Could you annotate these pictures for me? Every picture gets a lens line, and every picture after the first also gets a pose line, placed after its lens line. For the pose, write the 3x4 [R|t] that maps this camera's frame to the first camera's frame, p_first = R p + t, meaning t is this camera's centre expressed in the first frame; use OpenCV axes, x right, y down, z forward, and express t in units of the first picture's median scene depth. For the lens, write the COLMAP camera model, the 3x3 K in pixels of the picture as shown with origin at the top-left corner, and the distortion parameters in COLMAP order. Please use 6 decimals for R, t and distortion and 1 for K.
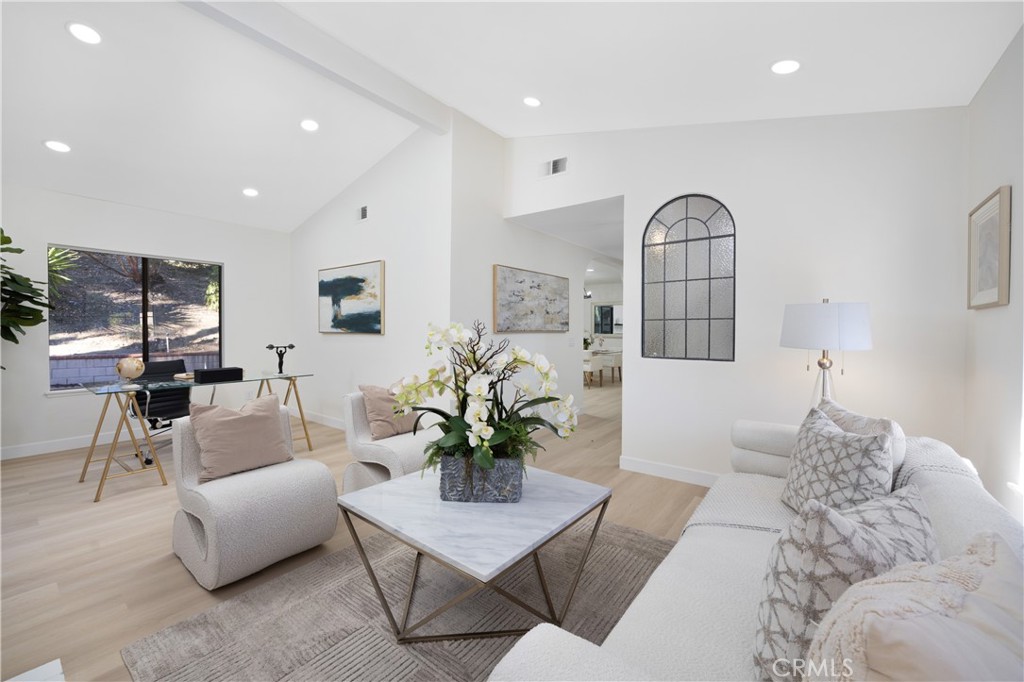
lens RADIAL K [[410.8, 0, 514.4], [0, 410.8, 338.6], [0, 0, 1]] dist [-0.000983, 0.000538]
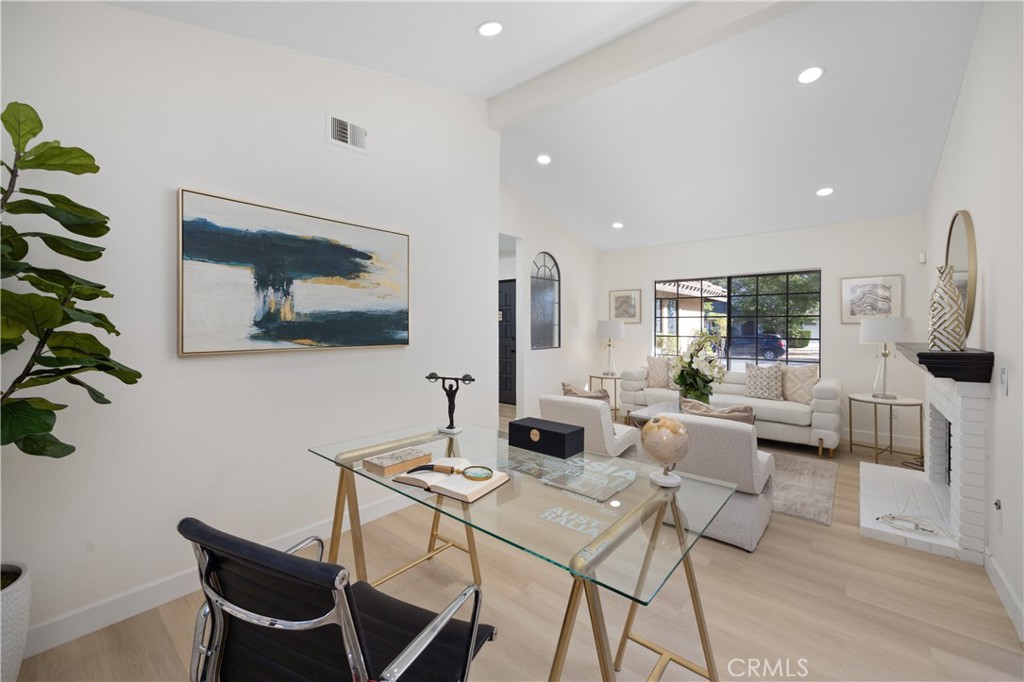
lens RADIAL K [[410.8, 0, 510.0], [0, 410.8, 331.3], [0, 0, 1]] dist [-0.000983, 0.000538]
pose [[0.053343, -0.021961, 0.998335, -0.966775], [0.018225, 0.999613, 0.021016, -0.044474], [-0.998410, 0.017073, 0.053722, 0.787587]]
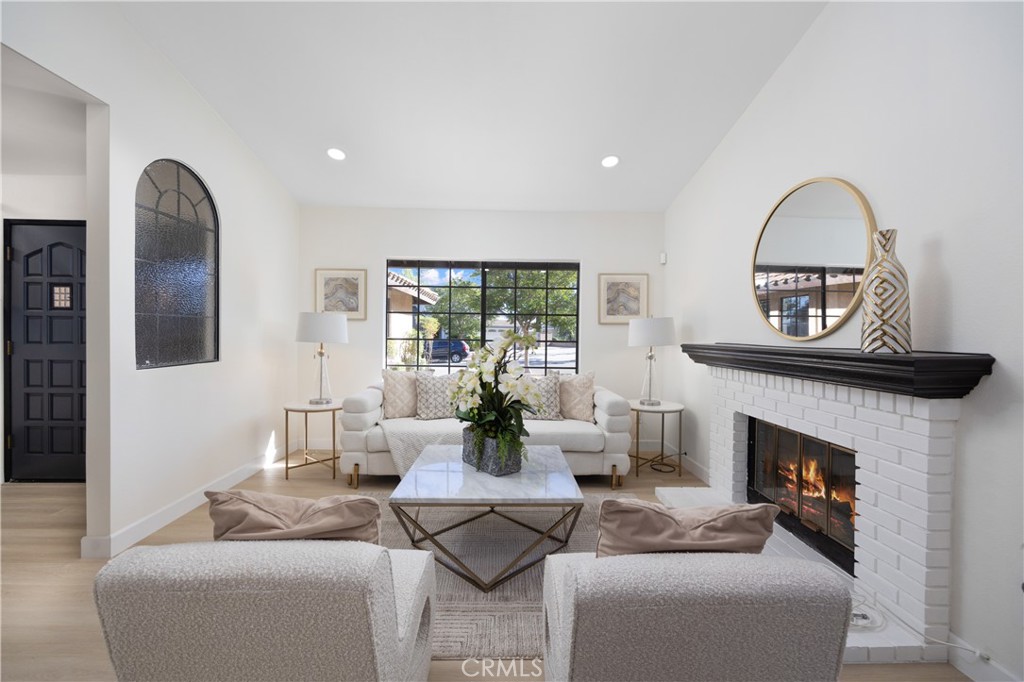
lens RADIAL K [[410.8, 0, 513.5], [0, 410.8, 336.8], [0, 0, 1]] dist [-0.000983, 0.000538]
pose [[-0.626352, -0.021505, 0.779244, -0.474213], [-0.001151, 0.999644, 0.026662, -0.021215], [-0.779539, 0.015803, -0.626154, 0.742219]]
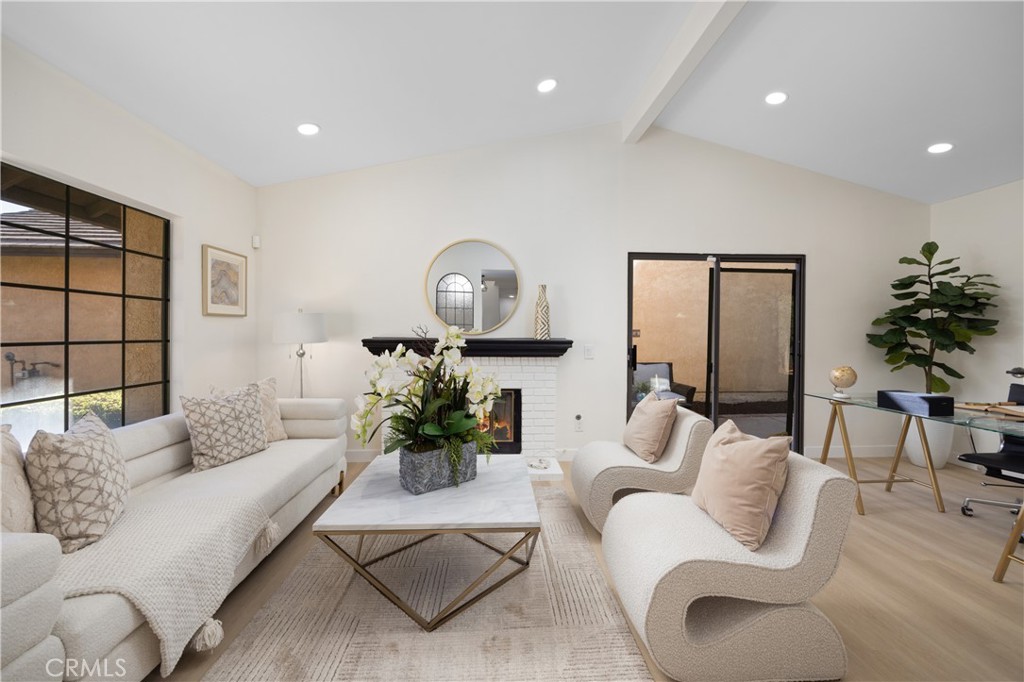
lens RADIAL K [[410.8, 0, 508.4], [0, 410.8, 338.3], [0, 0, 1]] dist [-0.000983, 0.000538]
pose [[-0.760793, -0.004471, -0.648979, 0.214394], [-0.025323, 0.999419, 0.022801, -0.015918], [0.648500, 0.033781, -0.760465, 0.835705]]
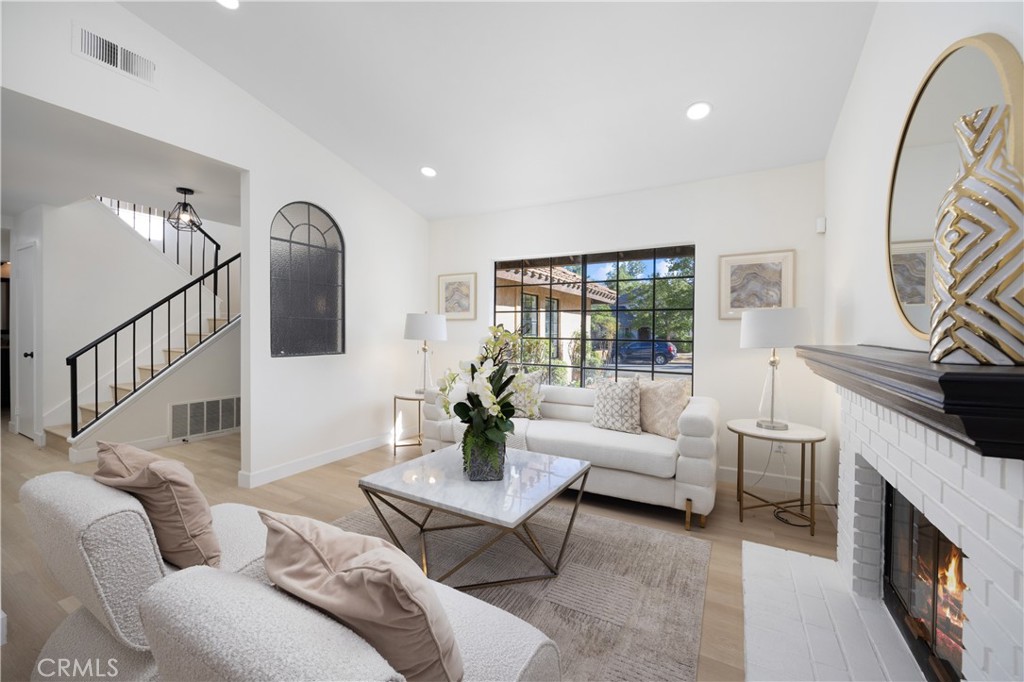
lens RADIAL K [[410.8, 0, 507.7], [0, 410.8, 338.1], [0, 0, 1]] dist [-0.000983, 0.000538]
pose [[-0.143264, -0.025725, 0.989350, -0.545680], [0.008255, 0.999596, 0.027186, -0.015328], [-0.989650, 0.012061, -0.142994, 0.477551]]
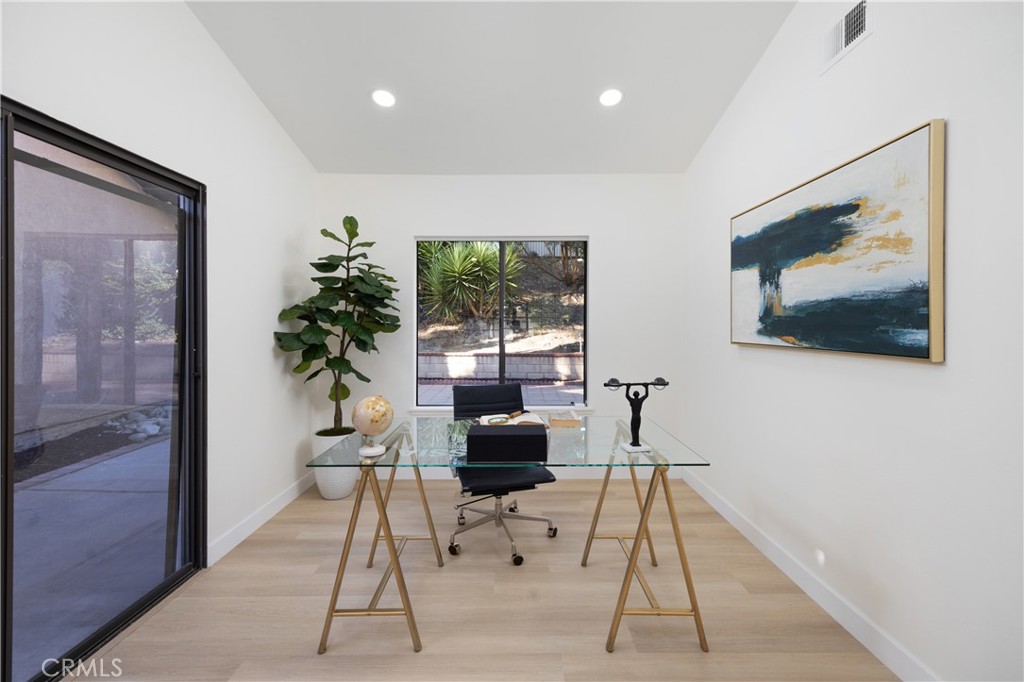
lens RADIAL K [[439.0, 0, 508.8], [0, 439.0, 326.5], [0, 0, 1]] dist [0.012320, 0.000155]
pose [[0.600126, -0.004747, -0.799891, -0.244473], [-0.011652, 0.999824, -0.014675, -0.027955], [0.799821, 0.018128, 0.599965, 0.538945]]
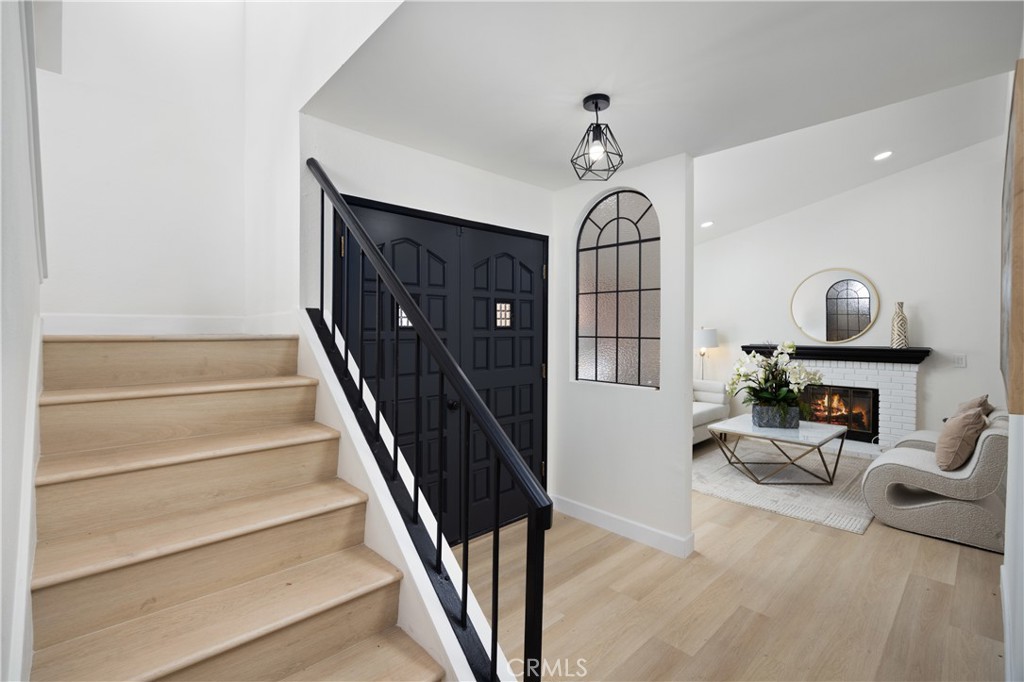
lens RADIAL K [[458.4, 0, 521.7], [0, 458.4, 332.2], [0, 0, 1]] dist [-0.004131, 0.000077]
pose [[-0.990589, -0.008176, 0.136627, 0.377190], [-0.005107, 0.999727, 0.022795, -0.057771], [-0.136776, 0.021883, -0.990360, 1.492444]]
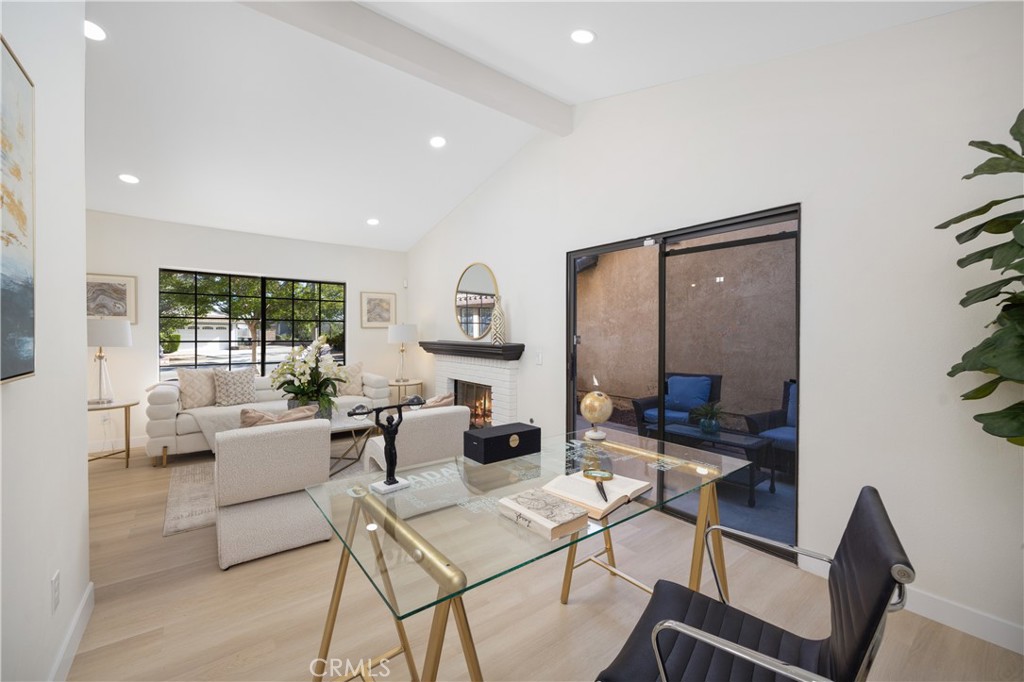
lens RADIAL K [[410.8, 0, 510.4], [0, 410.8, 337.6], [0, 0, 1]] dist [-0.000983, 0.000538]
pose [[-0.964996, -0.018036, 0.261642, -0.670466], [-0.009218, 0.999349, 0.034890, -0.045498], [-0.262101, 0.031257, -0.964534, 1.151338]]
